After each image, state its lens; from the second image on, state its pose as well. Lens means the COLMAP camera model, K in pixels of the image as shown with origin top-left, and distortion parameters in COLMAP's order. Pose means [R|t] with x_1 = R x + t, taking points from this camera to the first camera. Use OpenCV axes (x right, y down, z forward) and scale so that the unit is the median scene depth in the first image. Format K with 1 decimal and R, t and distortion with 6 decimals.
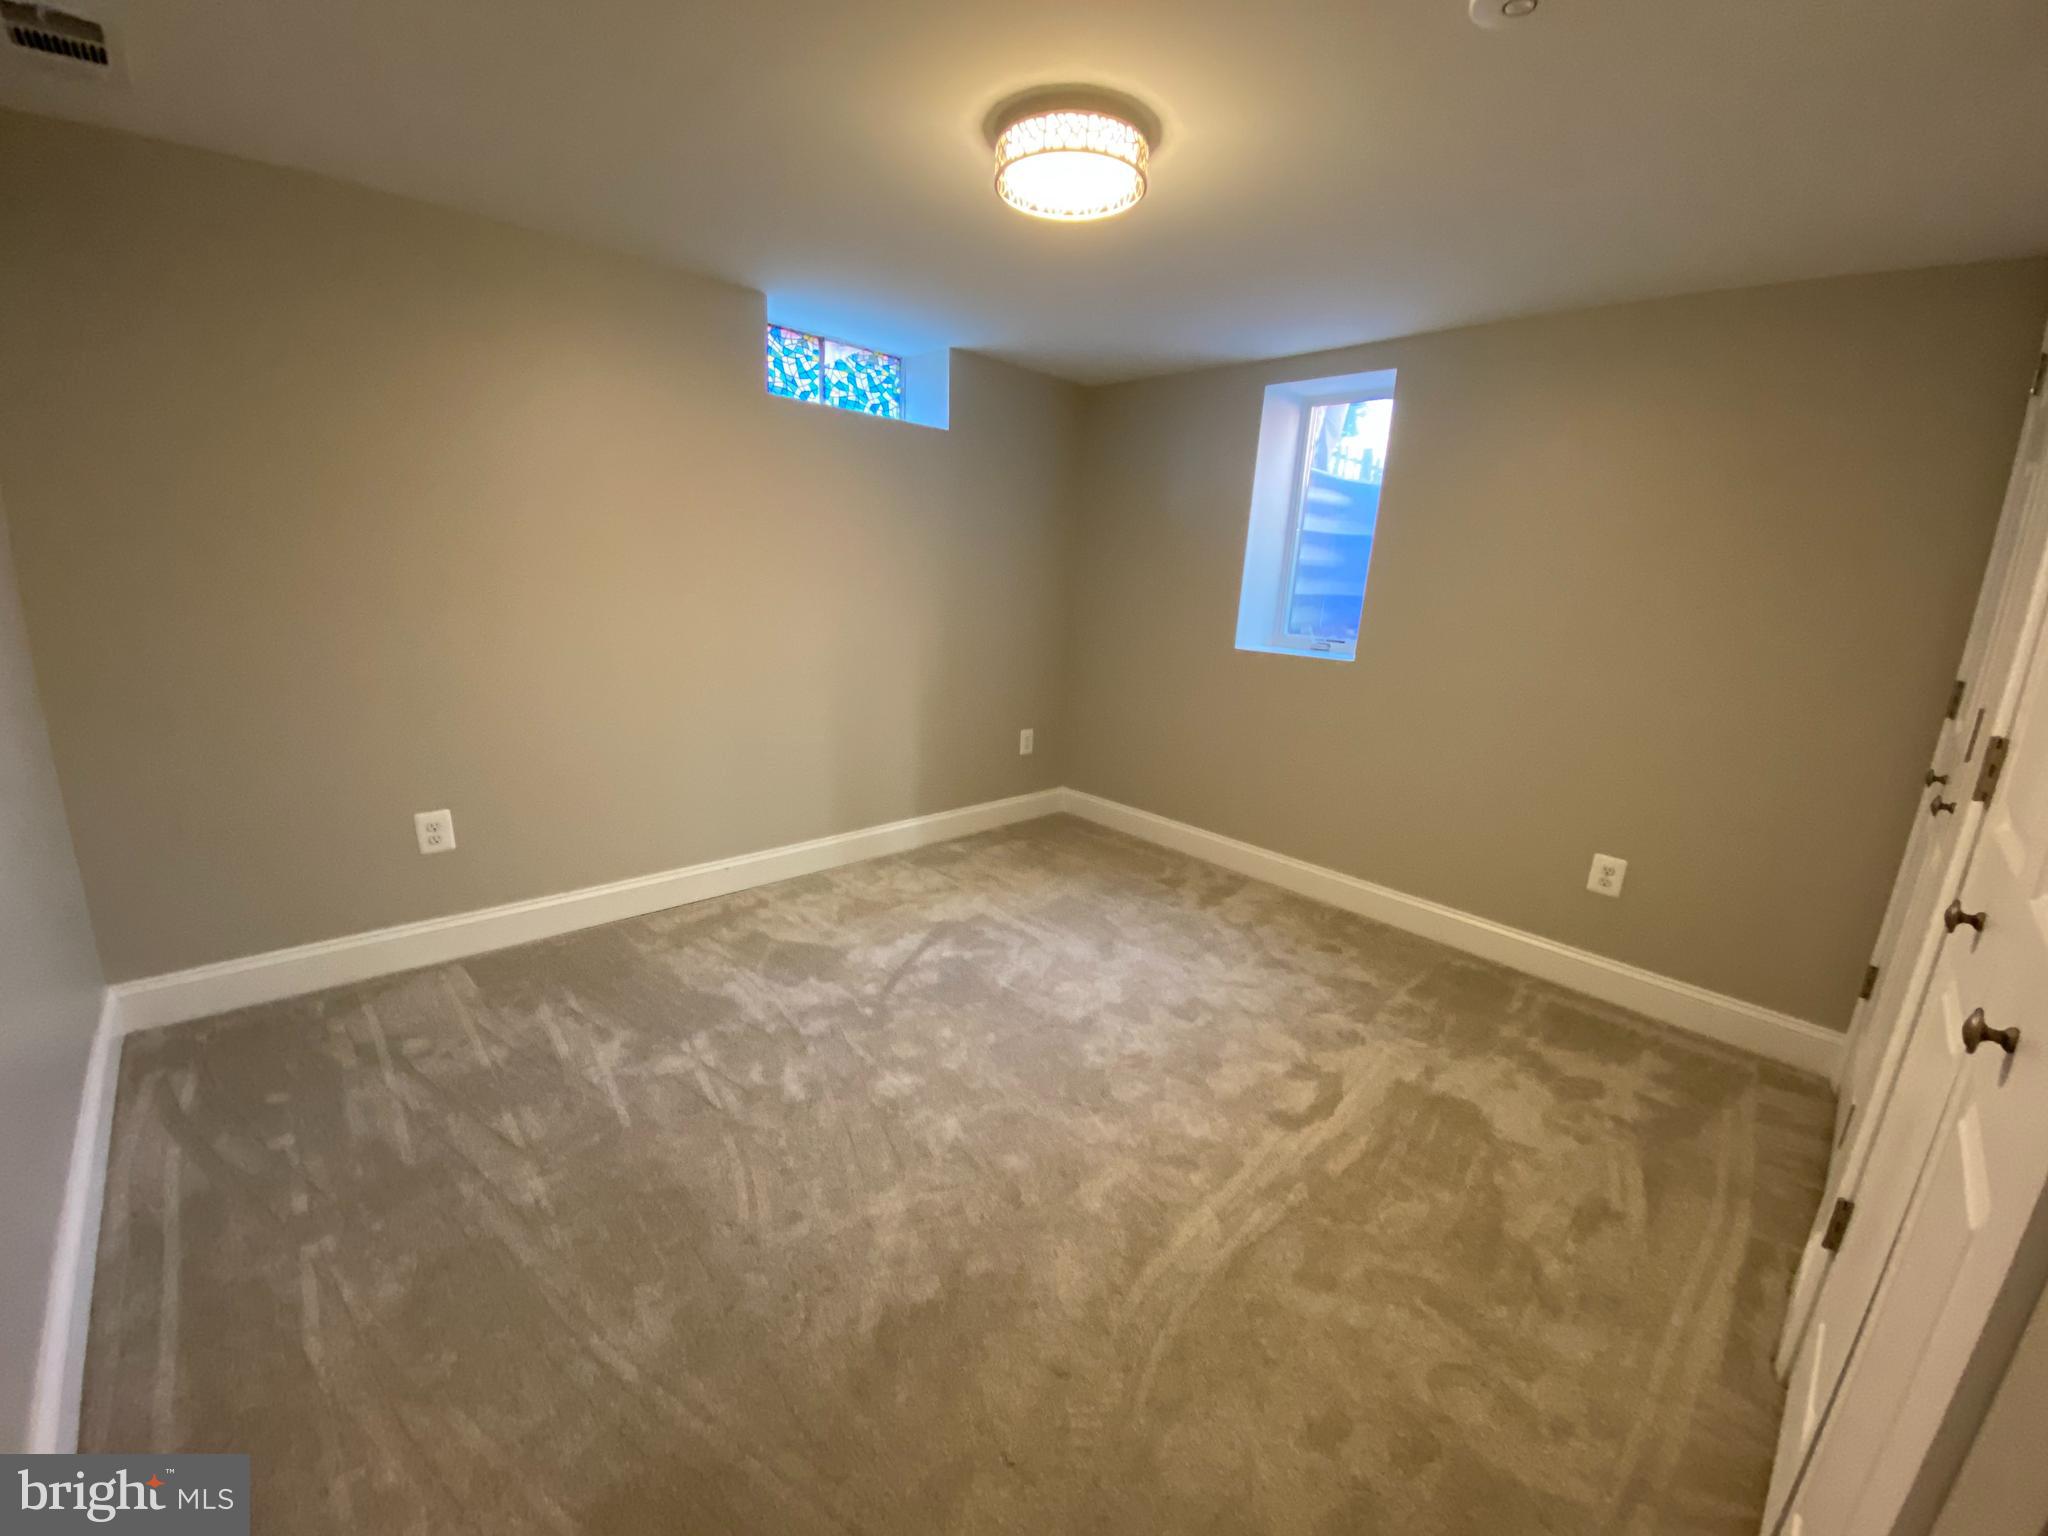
lens RADIAL K [[828.0, 0, 1015.1], [0, 828.0, 772.0], [0, 0, 1]] dist [0.035472, -0.027532]
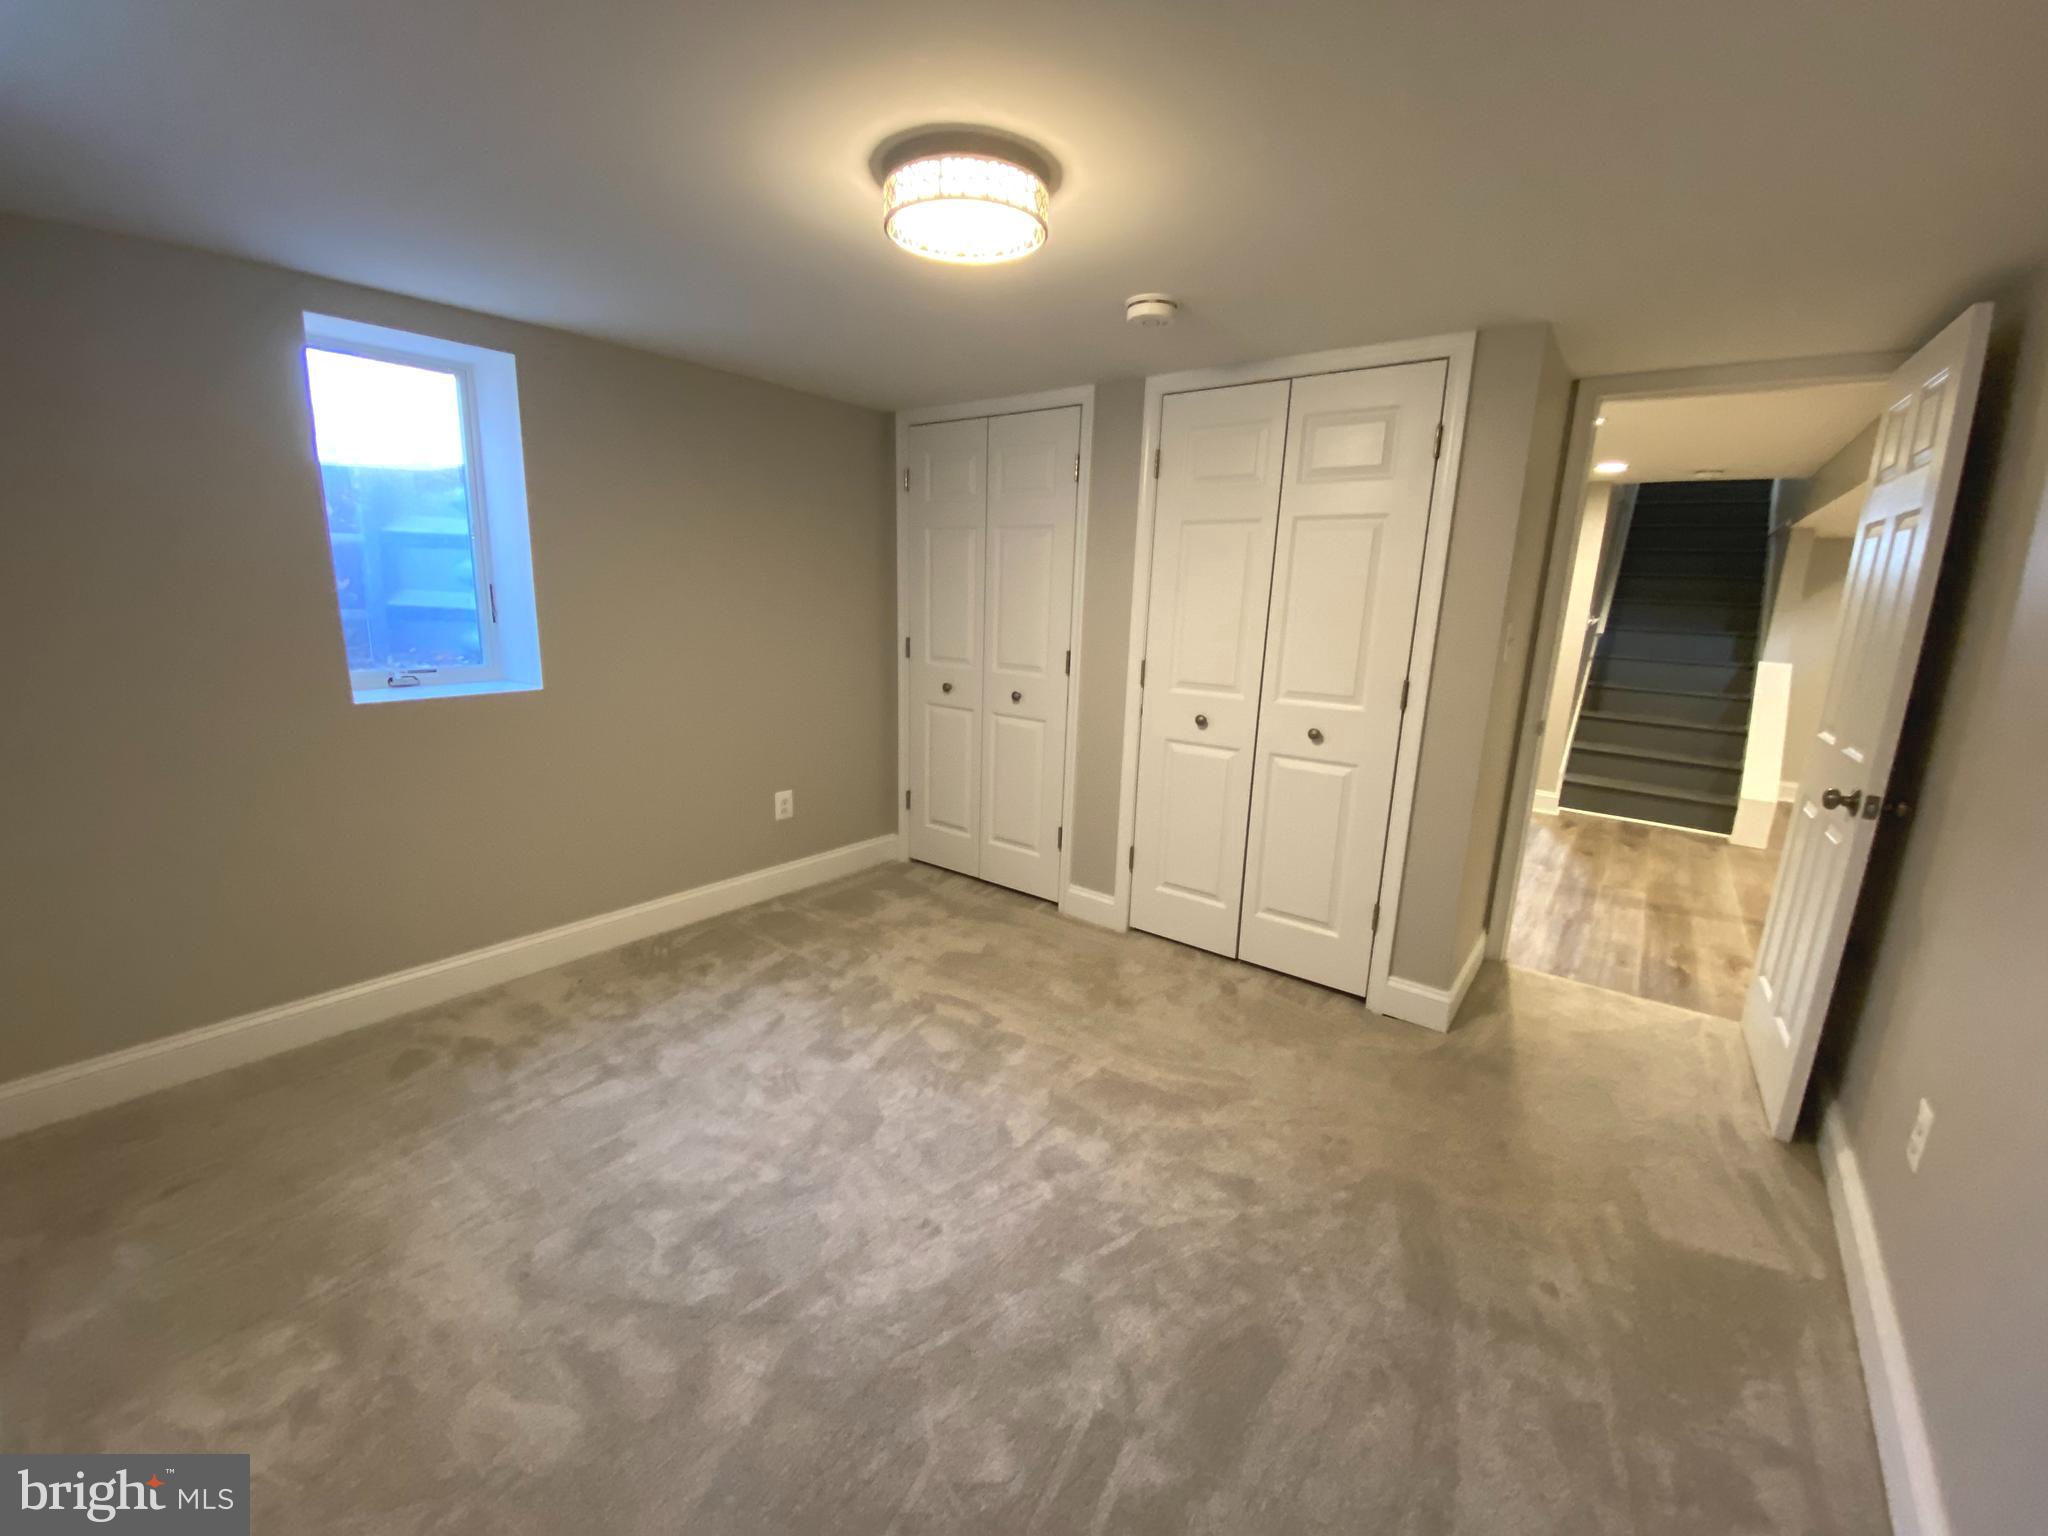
lens RADIAL K [[828.0, 0, 1015.1], [0, 828.0, 772.0], [0, 0, 1]] dist [0.035472, -0.027532]
pose [[-0.162483, -0.272676, 0.948286, -0.658564], [0.198418, 0.932396, 0.302105, -0.275025], [-0.966556, 0.237244, -0.097394, 0.790350]]
